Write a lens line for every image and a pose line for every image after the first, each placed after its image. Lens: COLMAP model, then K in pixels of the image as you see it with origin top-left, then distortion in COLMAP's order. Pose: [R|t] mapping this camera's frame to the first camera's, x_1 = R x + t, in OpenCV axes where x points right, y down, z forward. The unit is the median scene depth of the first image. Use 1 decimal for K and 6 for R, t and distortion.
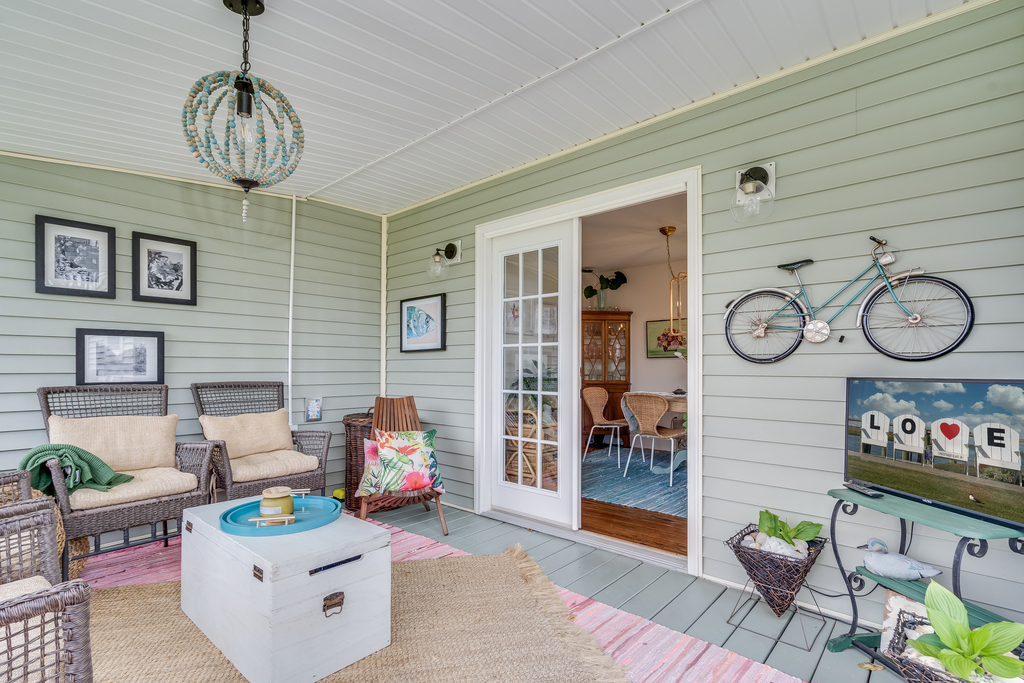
lens RADIAL K [[498.1, 0, 509.7], [0, 498.1, 367.0], [0, 0, 1]] dist [-0.003622, 0.001905]
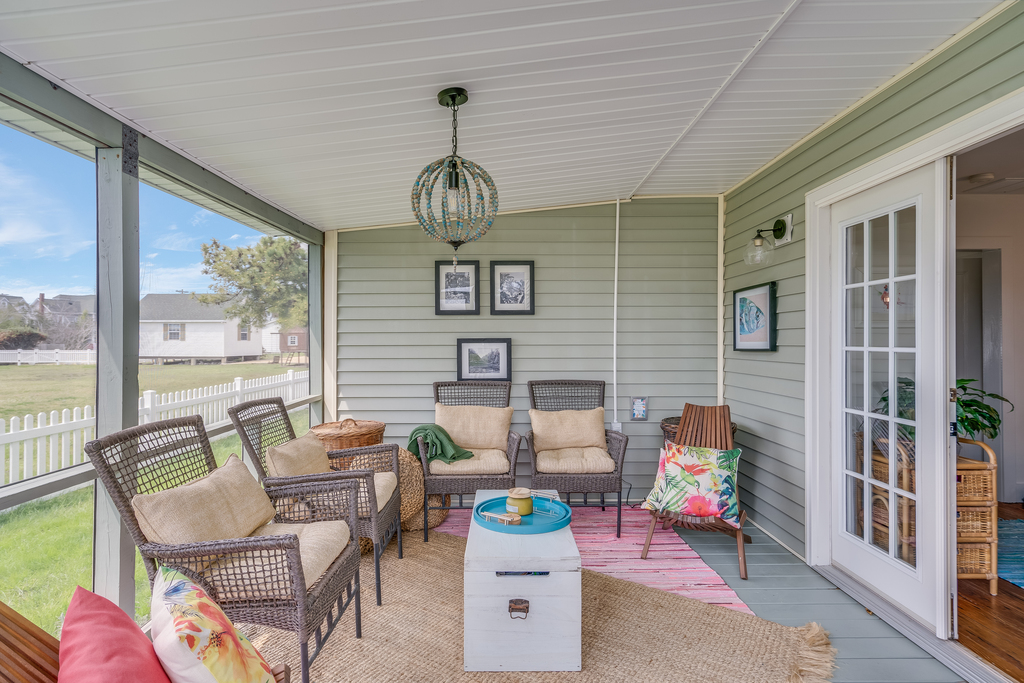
lens RADIAL K [[538.7, 0, 507.9], [0, 538.7, 340.3], [0, 0, 1]] dist [0.002702, 0.002346]
pose [[0.661903, 0.000207, -0.749589, 0.287696], [0.003784, 0.999986, 0.003617, -0.066998], [0.749580, -0.005231, 0.661893, 0.106408]]
